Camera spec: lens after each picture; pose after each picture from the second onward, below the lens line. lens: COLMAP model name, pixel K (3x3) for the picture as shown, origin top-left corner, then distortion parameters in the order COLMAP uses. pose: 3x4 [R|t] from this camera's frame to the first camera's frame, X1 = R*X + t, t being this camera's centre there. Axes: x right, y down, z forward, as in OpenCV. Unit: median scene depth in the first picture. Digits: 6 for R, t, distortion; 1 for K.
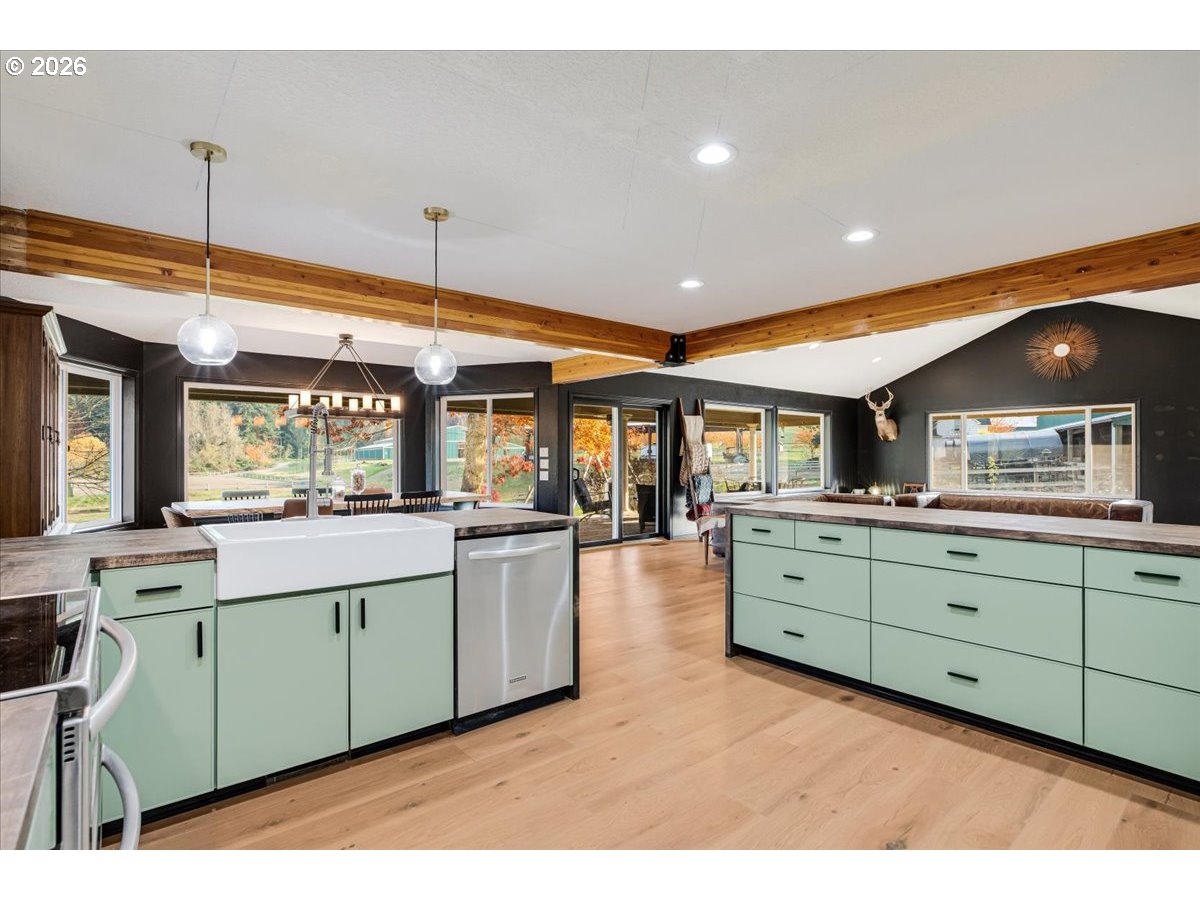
lens RADIAL K [[580.1, 0, 620.0], [0, 580.1, 447.4], [0, 0, 1]] dist [-0.002486, 0.000687]
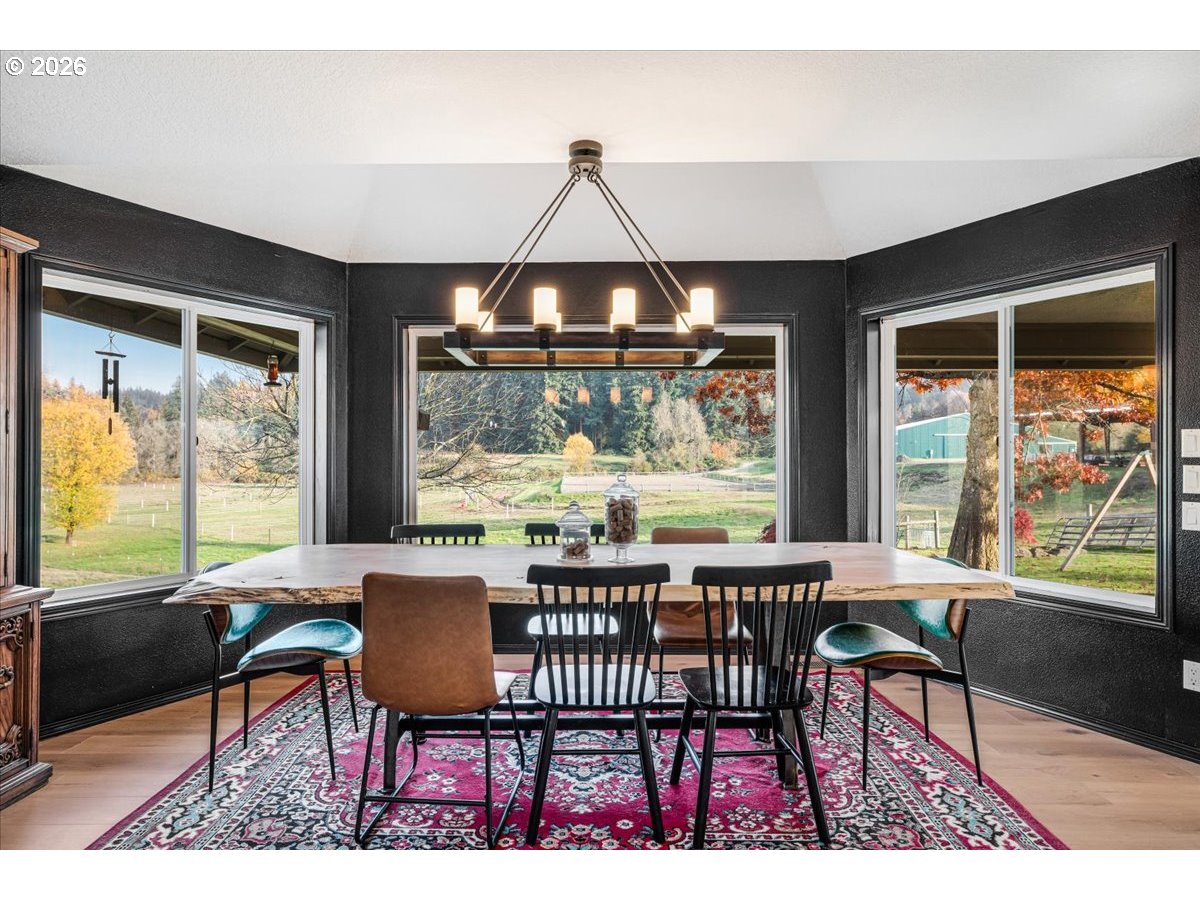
lens RADIAL K [[724.8, 0, 595.4], [0, 724.8, 449.0], [0, 0, 1]] dist [0.010932, 0.003116]
pose [[0.735282, -0.004200, -0.677748, -0.150332], [0.008990, 0.999953, 0.003556, 0.010049], [0.677702, -0.008707, 0.735285, 0.705173]]
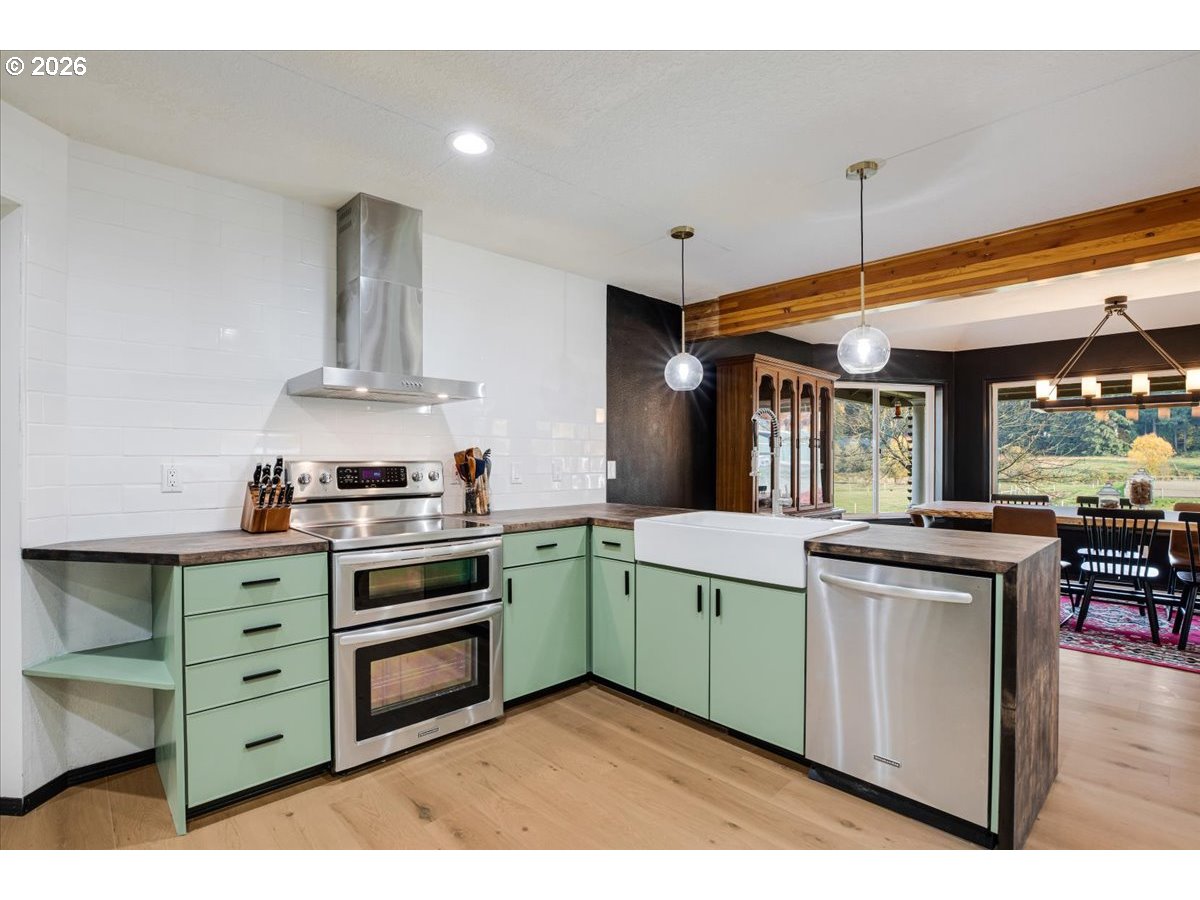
lens RADIAL K [[607.3, 0, 610.8], [0, 607.3, 458.4], [0, 0, 1]] dist [-0.003793, 0.001647]
pose [[0.072992, 0.003440, -0.997327, 0.293963], [0.014052, 0.999891, 0.004478, 0.002986], [0.997234, -0.014341, 0.072936, 0.309897]]
